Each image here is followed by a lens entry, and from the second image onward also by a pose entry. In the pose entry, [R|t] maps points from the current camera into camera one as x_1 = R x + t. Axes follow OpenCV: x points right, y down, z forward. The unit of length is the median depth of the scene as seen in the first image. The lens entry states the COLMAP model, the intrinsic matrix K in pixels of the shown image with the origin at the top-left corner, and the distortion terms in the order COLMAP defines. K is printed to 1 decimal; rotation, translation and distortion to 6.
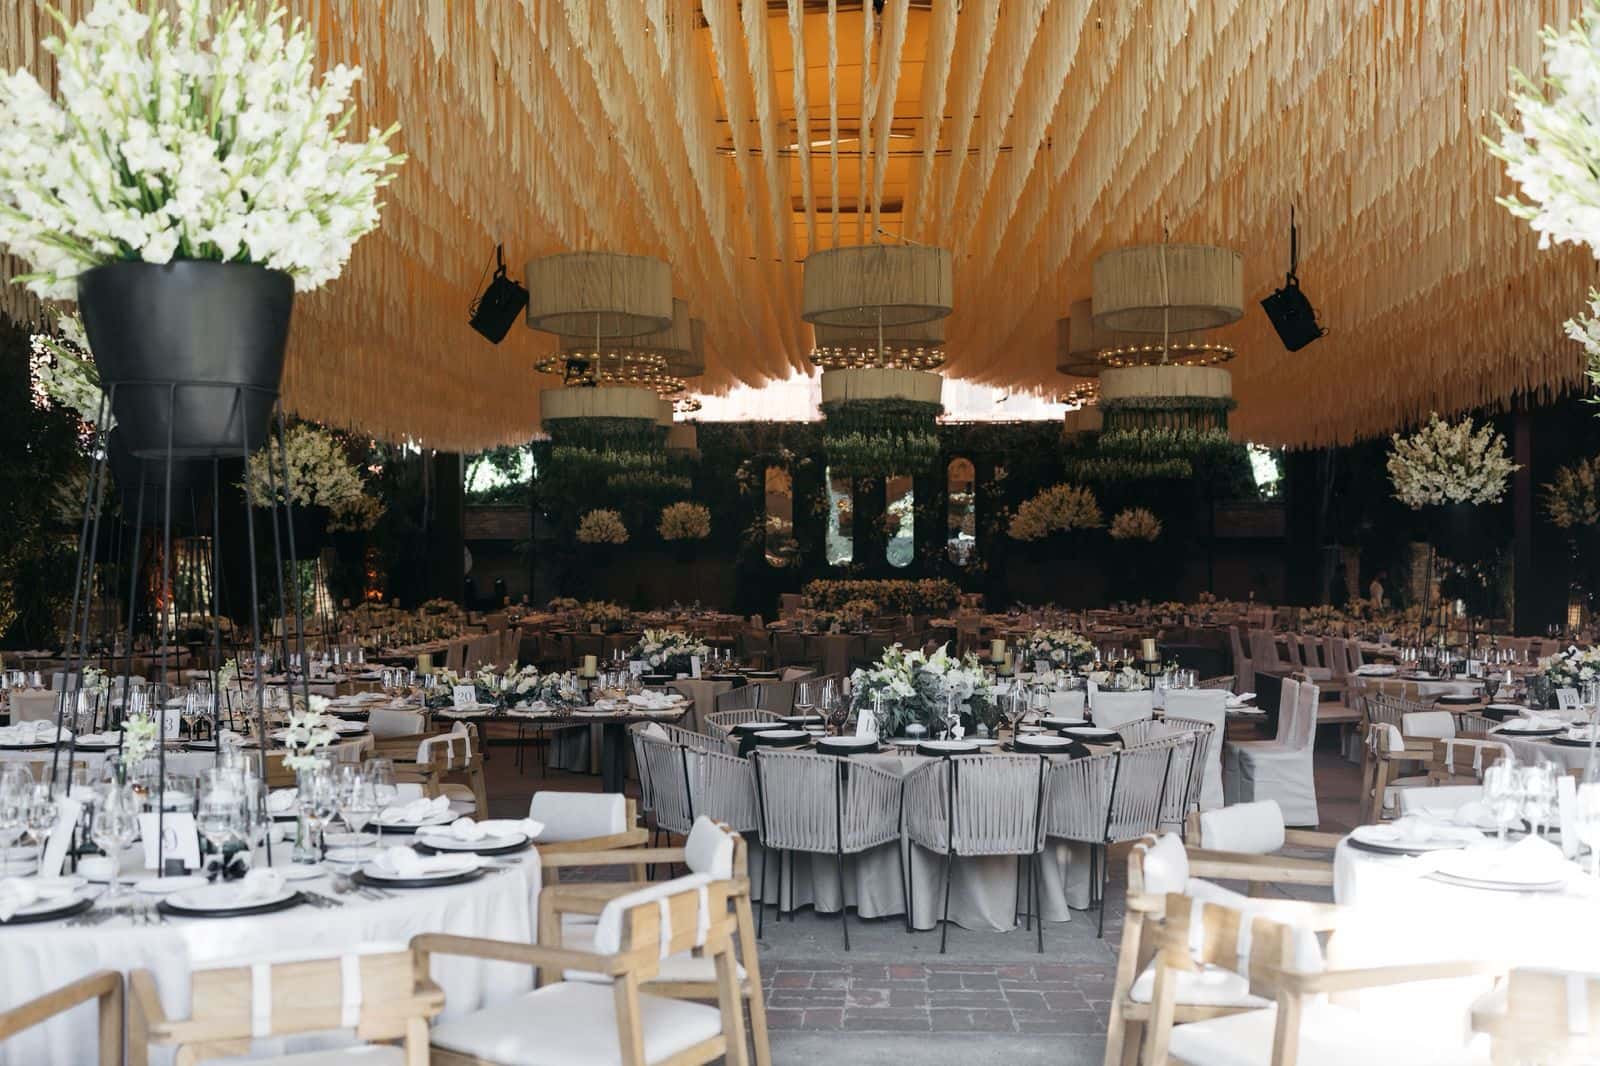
lens RADIAL K [[1458.5, 0, 800.0], [0, 1458.5, 533.0], [0, 0, 1]] dist [0.002451, -0.008578]
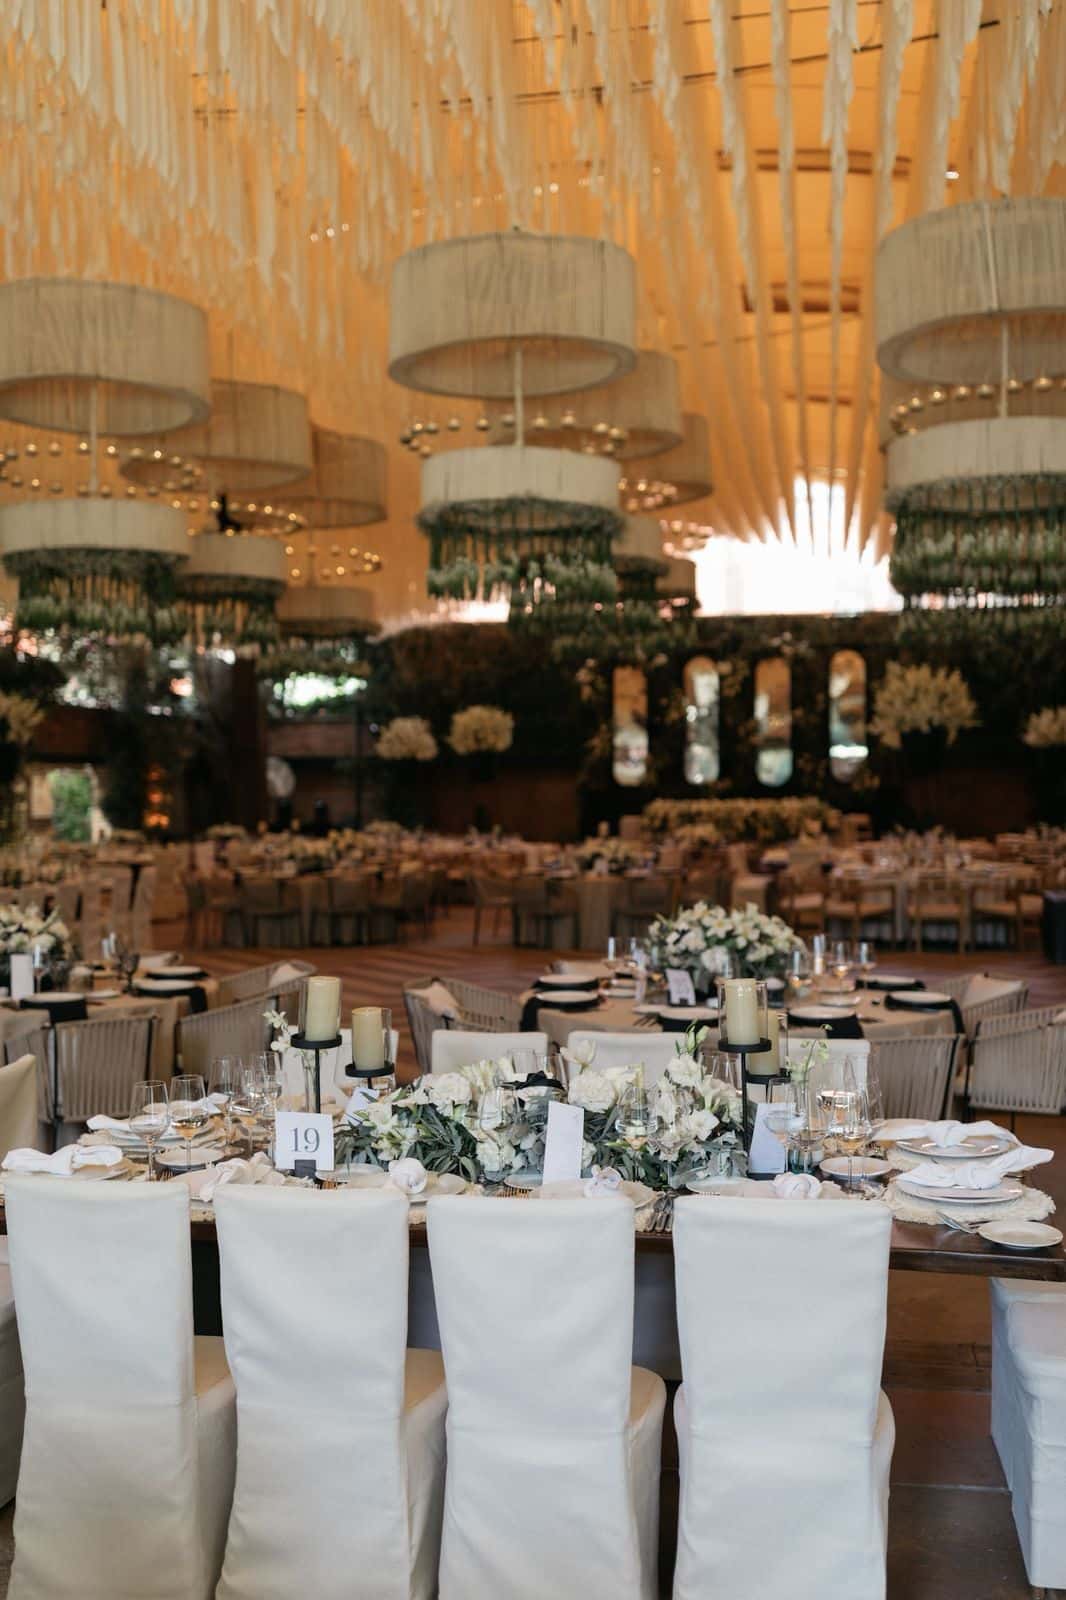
lens RADIAL K [[1458.5, 0, 533.3], [0, 1458.5, 827.0], [0, 0, 1]] dist [0.002451, -0.008578]
pose [[0.989105, -0.003628, -0.147167, 0.065626], [0.011147, 0.998672, 0.050297, 0.004798], [0.146789, -0.051389, 0.987832, 0.176357]]
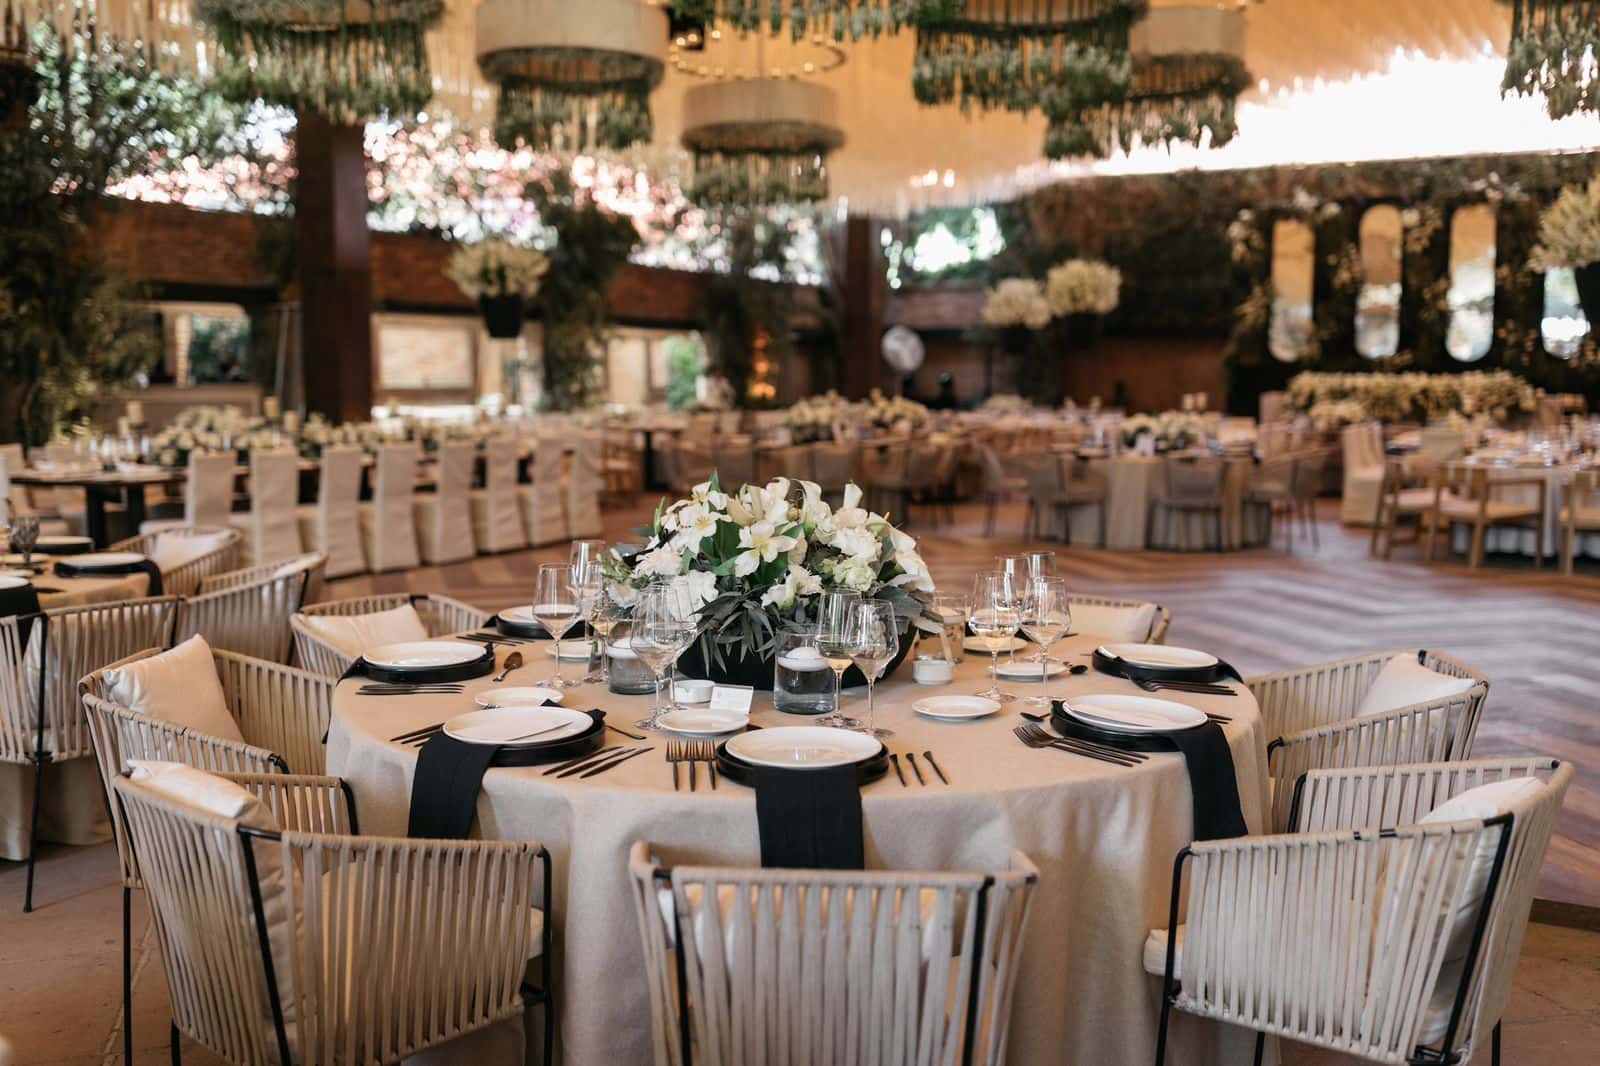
lens RADIAL K [[1458.5, 0, 800.0], [0, 1458.5, 533.0], [0, 0, 1]] dist [0.002451, -0.008578]
pose [[0.904252, 0.050739, -0.423974, 0.096353], [0.006377, 0.991200, 0.132222, 0.013937], [0.426952, -0.122265, 0.895971, 0.267213]]
